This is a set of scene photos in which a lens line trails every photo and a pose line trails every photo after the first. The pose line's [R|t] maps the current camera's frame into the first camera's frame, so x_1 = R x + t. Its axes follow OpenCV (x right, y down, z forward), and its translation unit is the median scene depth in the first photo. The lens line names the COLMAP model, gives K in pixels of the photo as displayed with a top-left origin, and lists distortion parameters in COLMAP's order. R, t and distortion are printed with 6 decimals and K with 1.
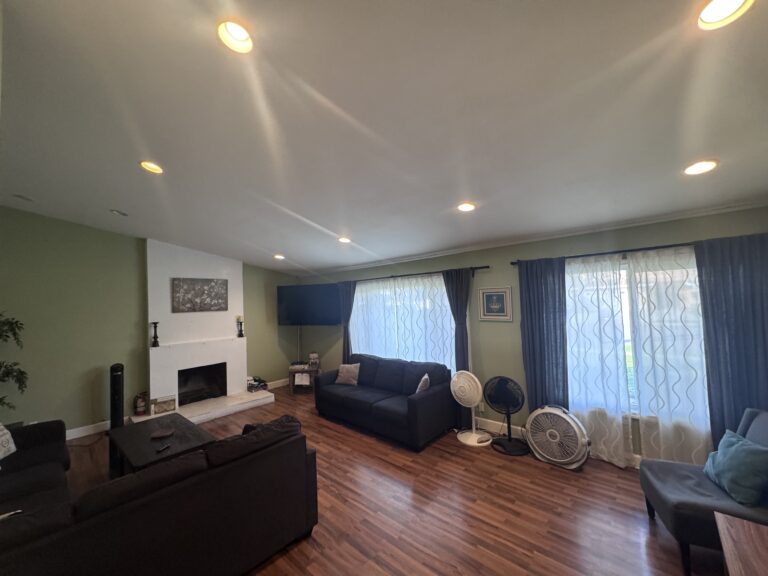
lens RADIAL K [[306.2, 0, 386.4], [0, 306.2, 288.2], [0, 0, 1]] dist [0.001270, -0.000474]
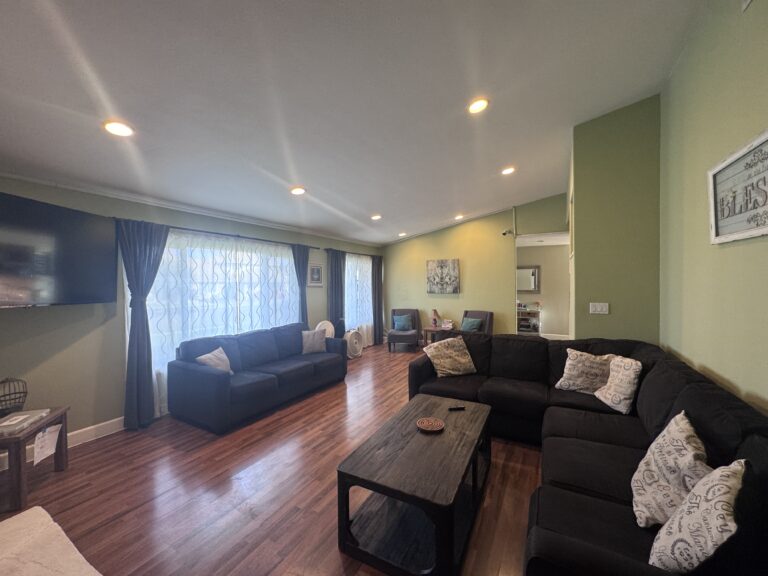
lens RADIAL K [[306.2, 0, 386.4], [0, 306.2, 288.2], [0, 0, 1]] dist [0.001270, -0.000474]
pose [[-0.239874, -0.007928, 0.970772, -1.120695], [-0.071914, 0.997364, -0.009624, 0.103831], [-0.968137, -0.072121, -0.239812, 1.015103]]
